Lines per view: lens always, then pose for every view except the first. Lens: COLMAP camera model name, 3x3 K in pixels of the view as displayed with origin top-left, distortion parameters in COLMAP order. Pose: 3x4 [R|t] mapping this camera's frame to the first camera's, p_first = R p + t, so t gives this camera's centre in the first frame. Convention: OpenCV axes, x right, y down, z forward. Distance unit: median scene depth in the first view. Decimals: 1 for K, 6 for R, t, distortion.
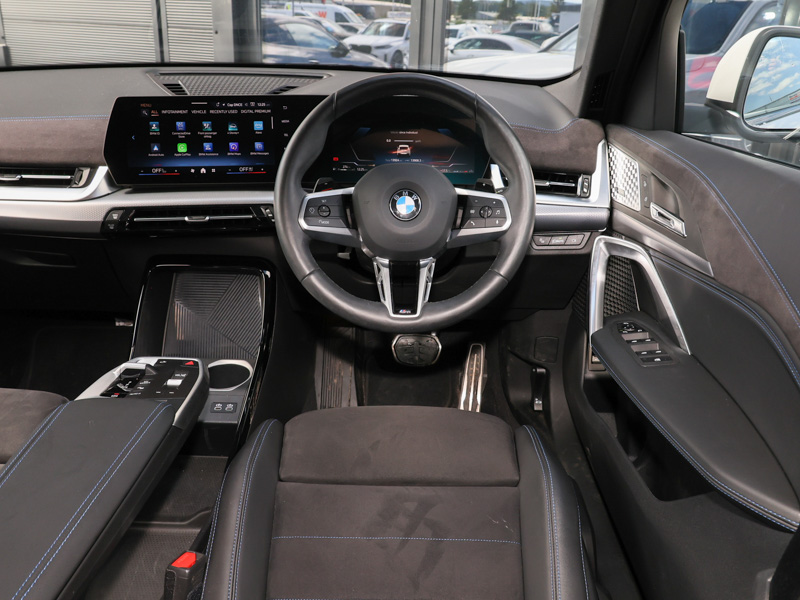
lens RADIAL K [[663.5, 0, 400.0], [0, 663.5, 300.0], [0, 0, 1]] dist [-0.003802, 0.000995]
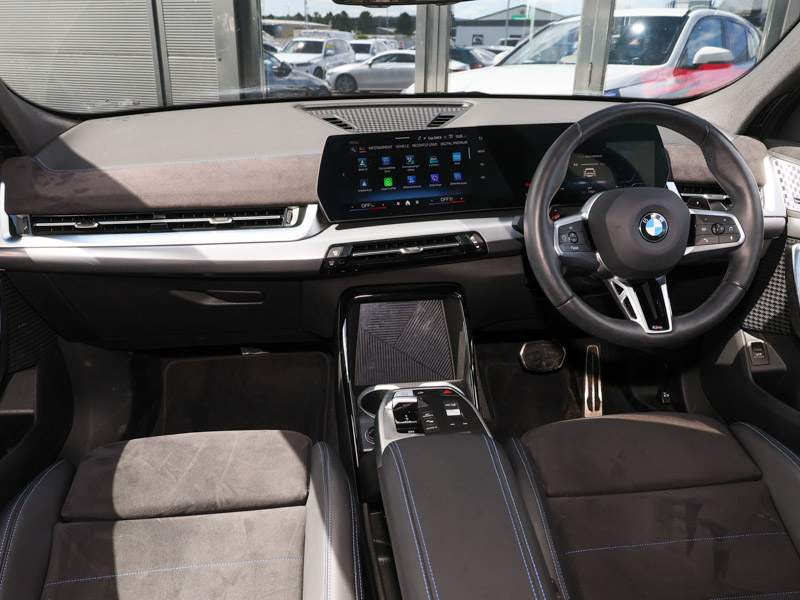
lens RADIAL K [[619.6, 0, 400.0], [0, 619.6, 300.0], [0, 0, 1]] dist [-0.000652, 0.003097]
pose [[0.993011, -0.070841, 0.094395, -0.417466], [0.070667, 0.997486, 0.005191, -0.051130], [-0.094525, 0.001516, 0.995521, 0.042192]]
